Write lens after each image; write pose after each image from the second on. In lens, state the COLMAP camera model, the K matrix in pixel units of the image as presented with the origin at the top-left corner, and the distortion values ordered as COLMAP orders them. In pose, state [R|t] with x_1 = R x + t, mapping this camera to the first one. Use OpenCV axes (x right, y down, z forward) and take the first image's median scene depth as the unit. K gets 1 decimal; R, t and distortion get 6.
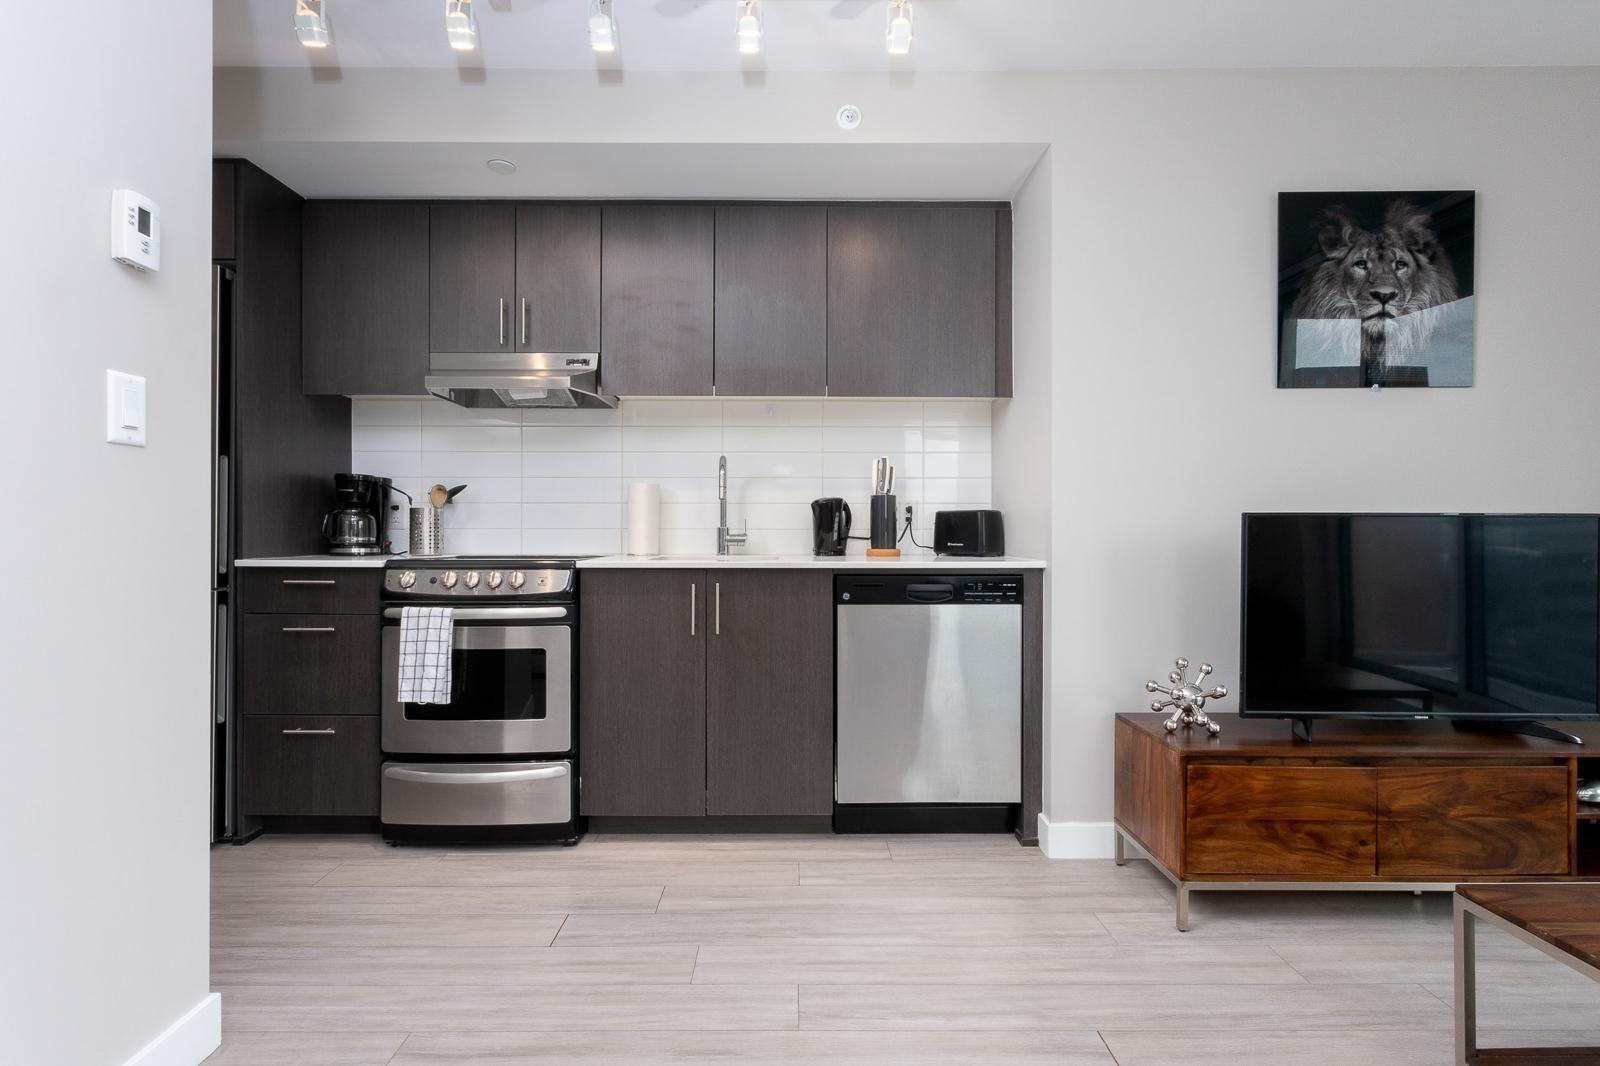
lens RADIAL K [[772.8, 0, 798.9], [0, 772.8, 535.2], [0, 0, 1]] dist [-0.022670, 0.000803]
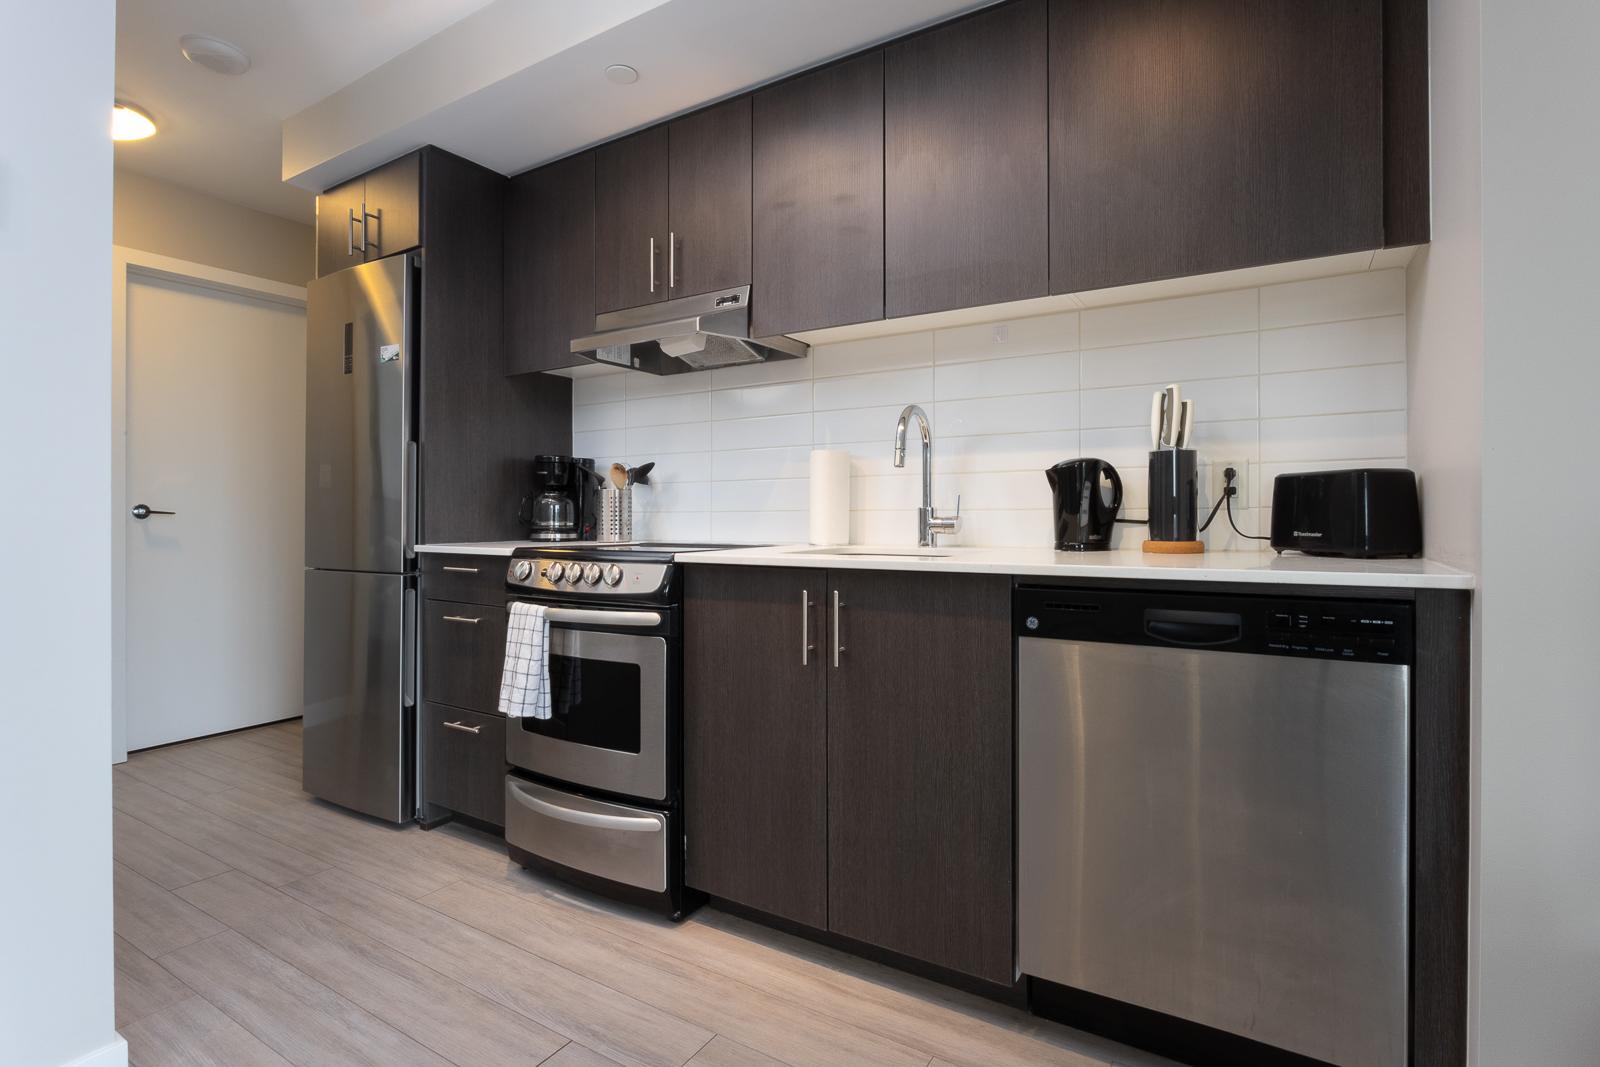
lens RADIAL K [[772.8, 0, 800.4], [0, 772.8, 521.4], [0, 0, 1]] dist [-0.022670, 0.000803]
pose [[0.845251, -0.001259, -0.534369, 0.198406], [0.002777, 0.999994, 0.002037, 0.000741], [0.534363, -0.003206, 0.845249, 0.370886]]
